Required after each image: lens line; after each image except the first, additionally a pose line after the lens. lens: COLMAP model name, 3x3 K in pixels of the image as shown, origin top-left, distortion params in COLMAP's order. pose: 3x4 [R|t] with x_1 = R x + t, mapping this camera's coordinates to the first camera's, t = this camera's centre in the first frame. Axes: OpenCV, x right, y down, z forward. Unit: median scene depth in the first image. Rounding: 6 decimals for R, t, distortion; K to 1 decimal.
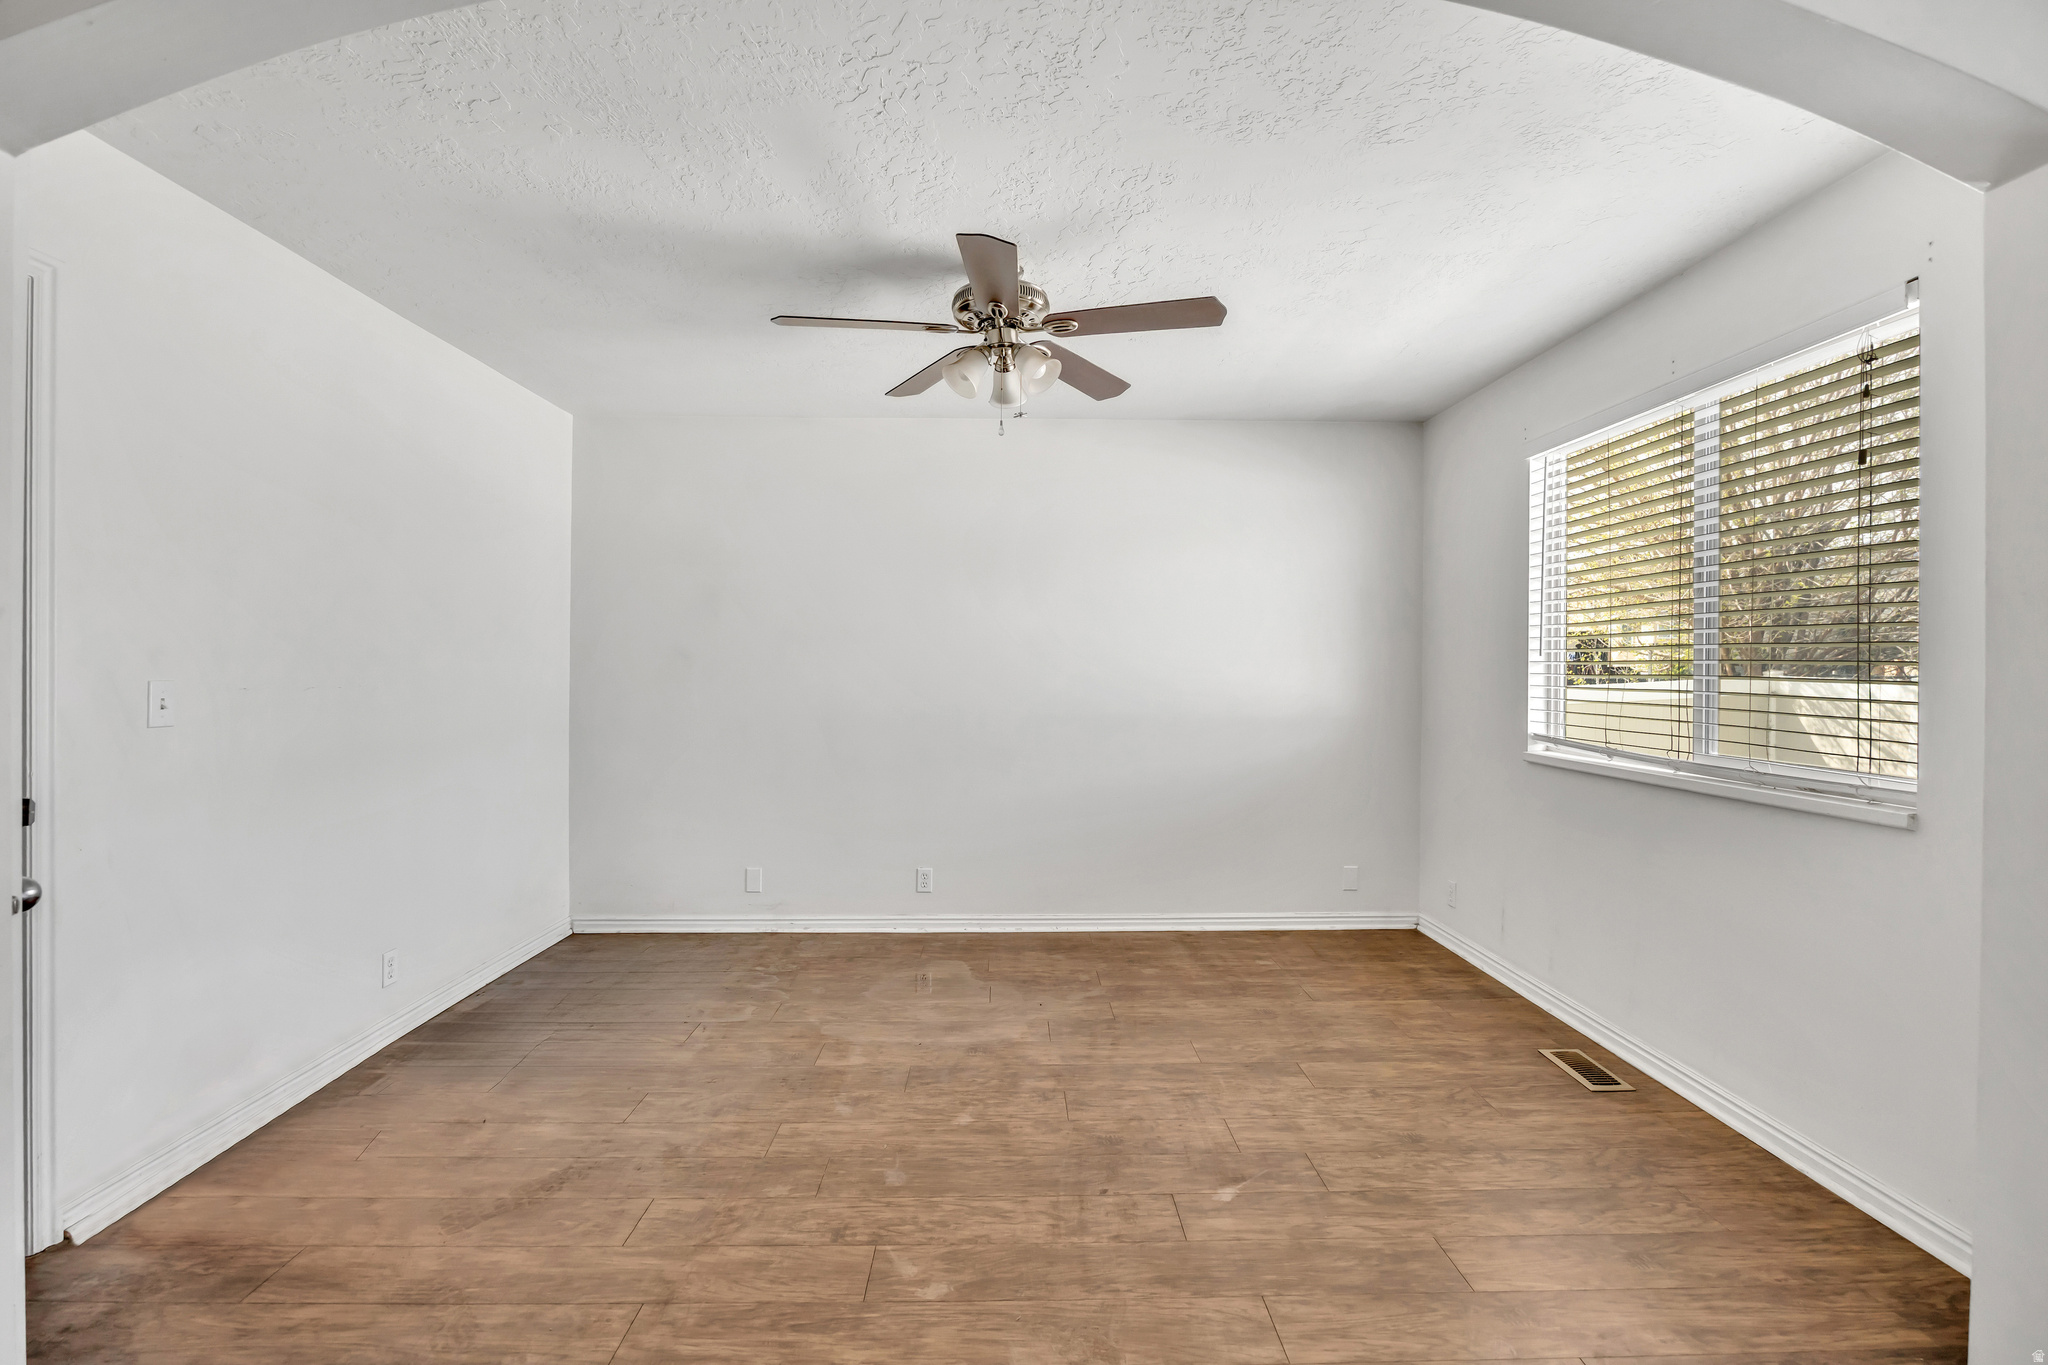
lens RADIAL K [[906.1, 0, 1027.1], [0, 906.1, 672.4], [0, 0, 1]] dist [-0.013036, 0.000323]
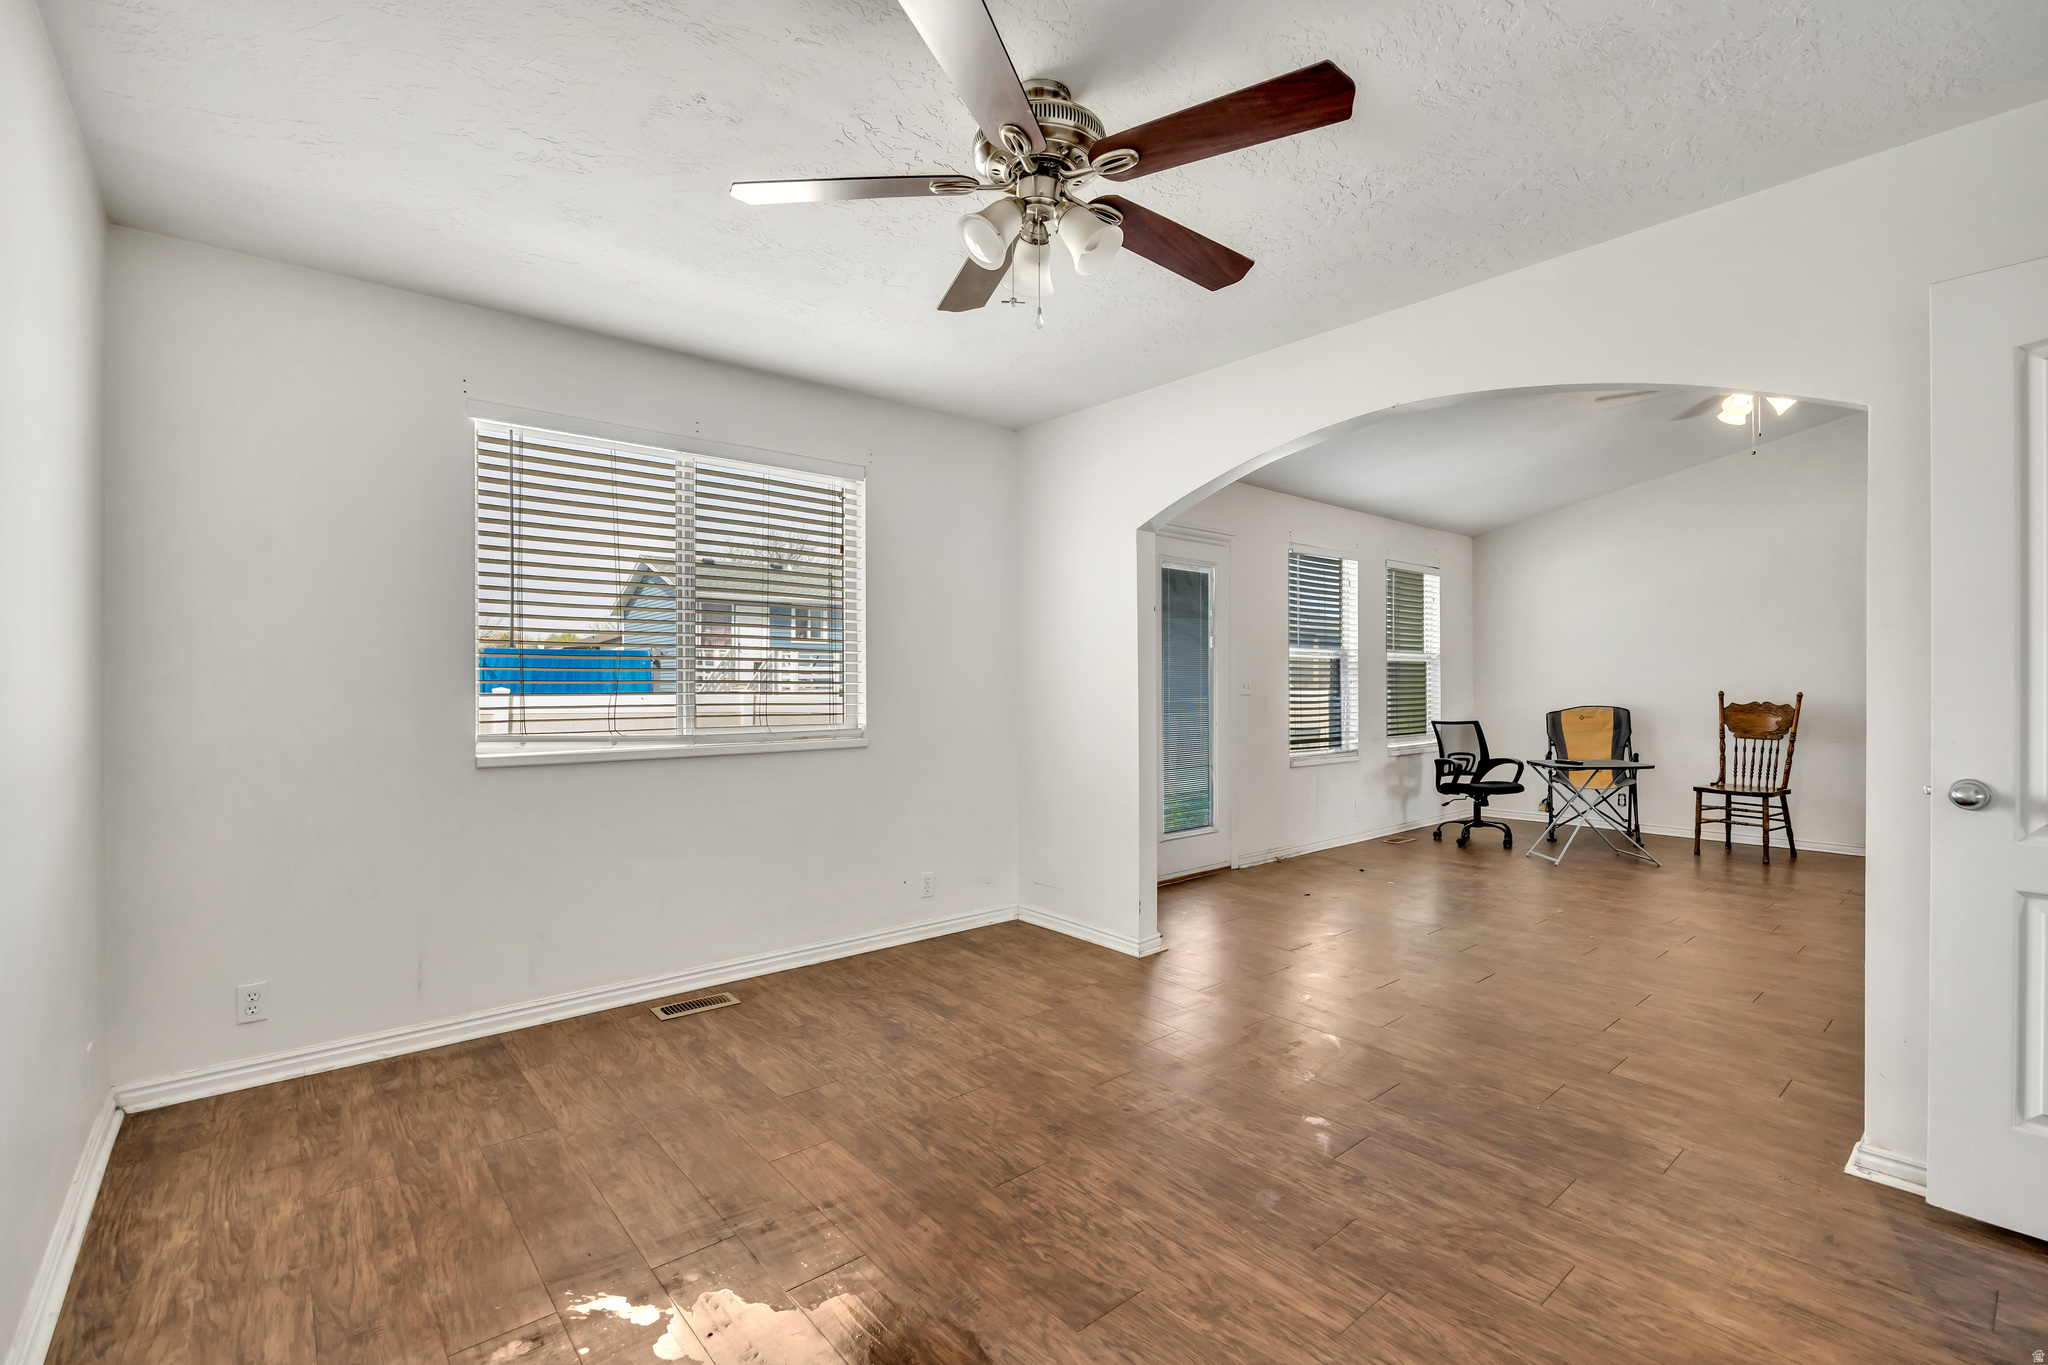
lens RADIAL K [[906.1, 0, 1027.1], [0, 906.1, 672.4], [0, 0, 1]] dist [-0.013036, 0.000323]
pose [[-0.630742, 0.006416, 0.775966, -0.630469], [0.003574, 0.999979, -0.005363, 0.016554], [-0.775985, -0.000609, -0.630751, 1.565605]]
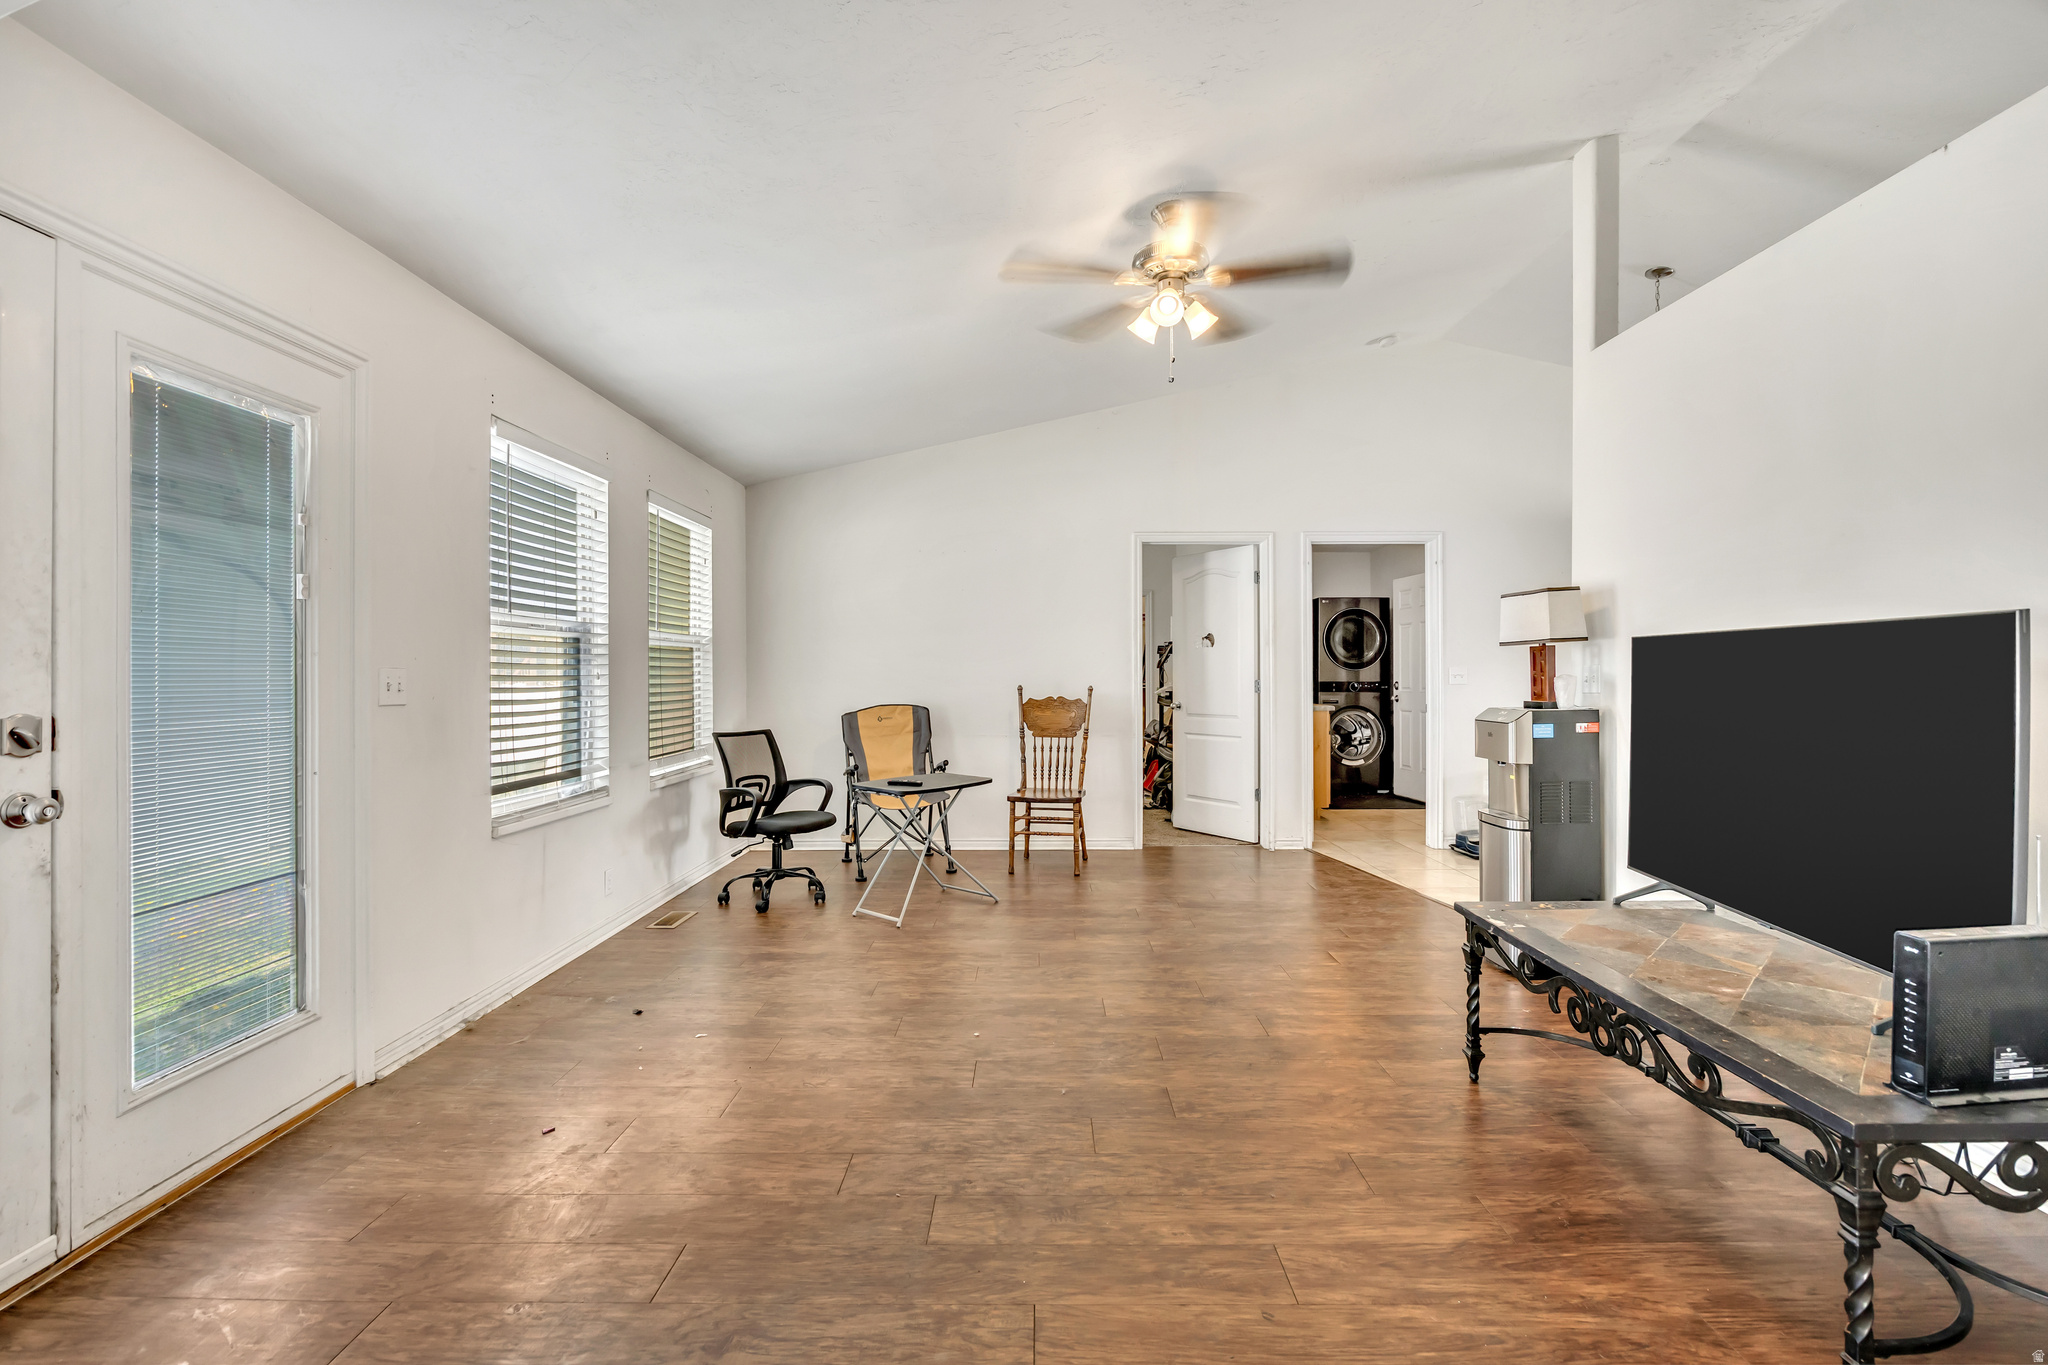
lens RADIAL K [[906.1, 0, 1027.1], [0, 906.1, 672.4], [0, 0, 1]] dist [-0.013036, 0.000323]
pose [[-0.999231, 0.003018, 0.039086, -0.001217], [0.003117, 0.999992, 0.002467, 0.024583], [-0.039078, 0.002587, -0.999233, 0.736167]]
